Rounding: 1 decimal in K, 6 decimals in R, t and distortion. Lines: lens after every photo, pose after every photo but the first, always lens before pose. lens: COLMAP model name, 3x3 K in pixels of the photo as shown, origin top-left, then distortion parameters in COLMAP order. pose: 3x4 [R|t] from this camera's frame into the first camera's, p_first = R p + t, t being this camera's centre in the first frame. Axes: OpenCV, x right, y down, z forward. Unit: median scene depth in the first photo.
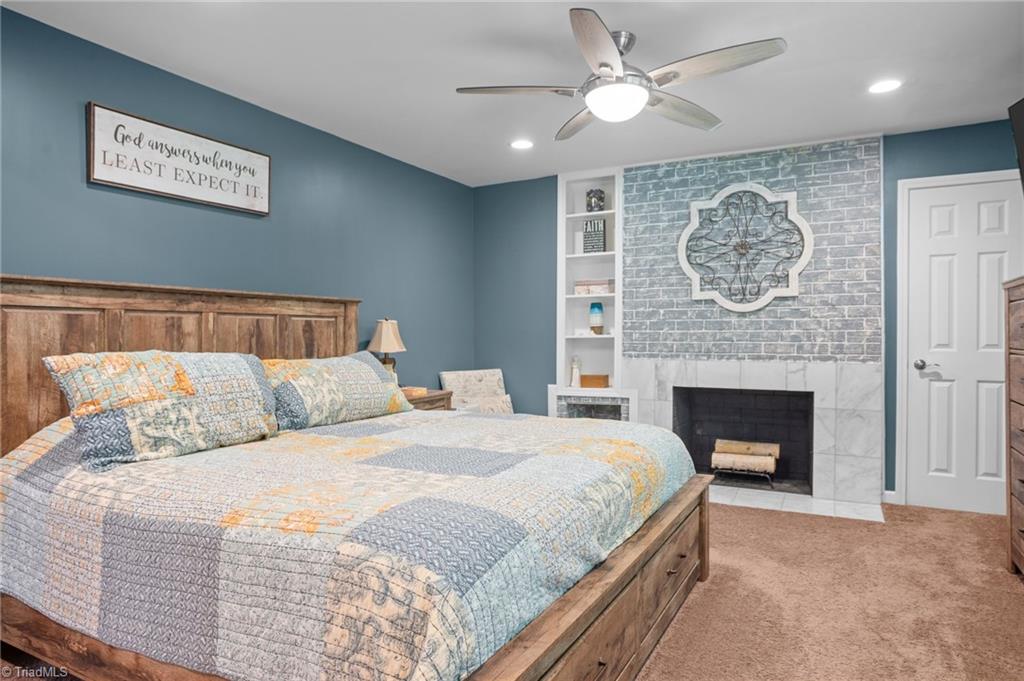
lens RADIAL K [[621.5, 0, 530.2], [0, 621.5, 337.1], [0, 0, 1]] dist [-0.029824, 0.002223]
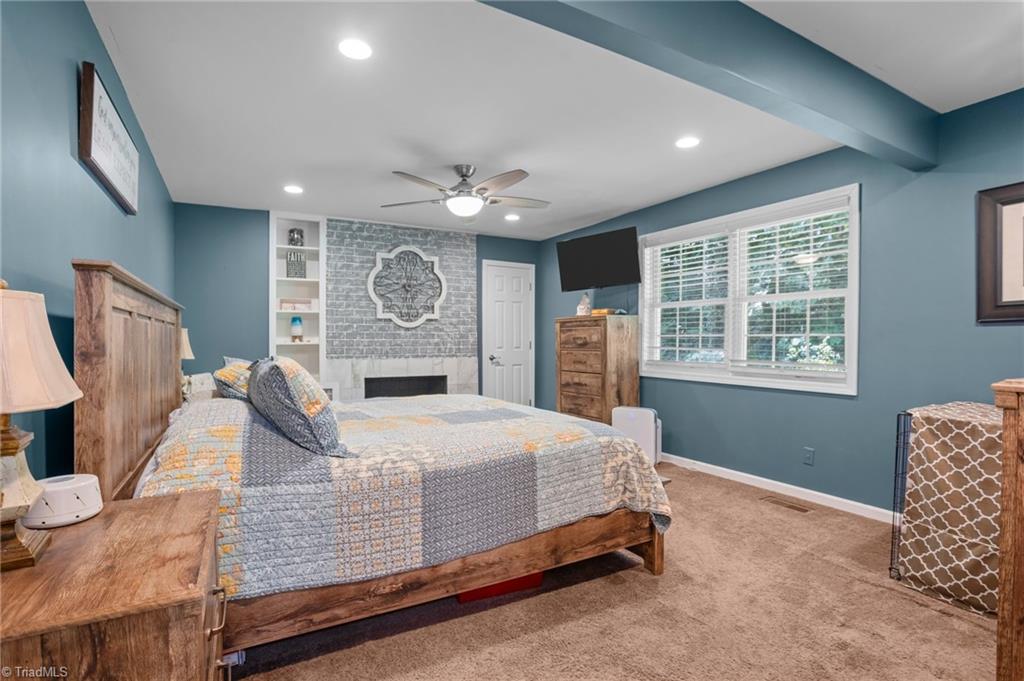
lens RADIAL K [[499.3, 0, 509.2], [0, 499.3, 339.8], [0, 0, 1]] dist [-0.069336, 0.038295]
pose [[0.552466, 0.003816, 0.833527, -0.598356], [0.003683, 0.999969, -0.007020, 0.000326], [-0.833528, 0.006948, 0.552434, 0.092594]]
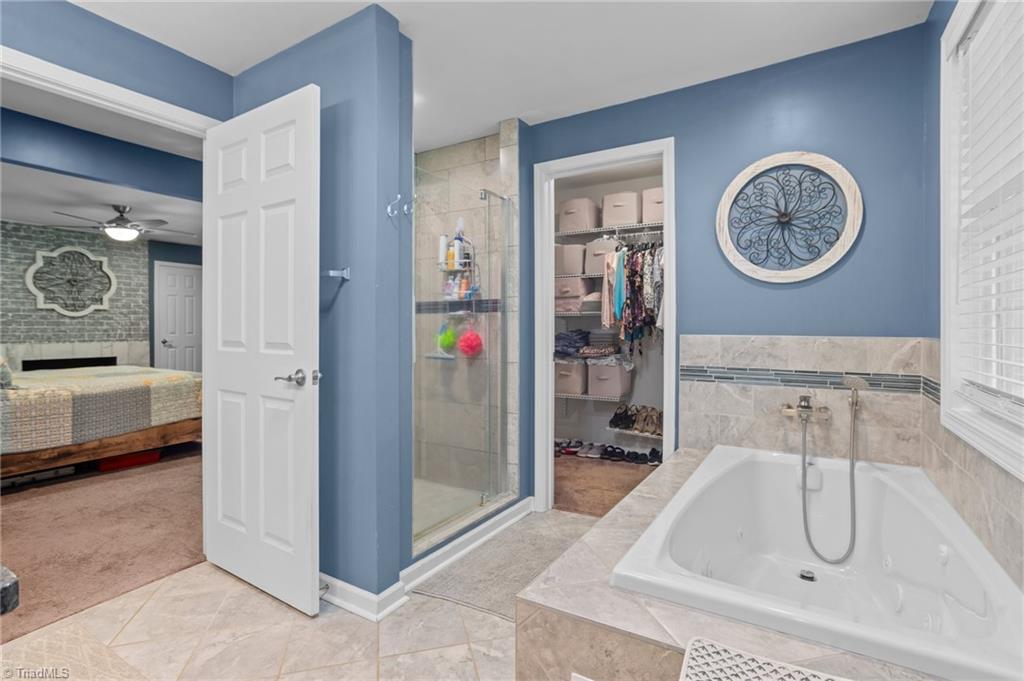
lens RADIAL K [[496.1, 0, 507.7], [0, 496.1, 325.0], [0, 0, 1]] dist [-0.037791, 0.027785]
pose [[0.074670, 0.005696, 0.997192, -1.066175], [0.005813, 0.999964, -0.006147, 0.001431], [-0.997191, 0.006255, 0.074635, -0.416604]]
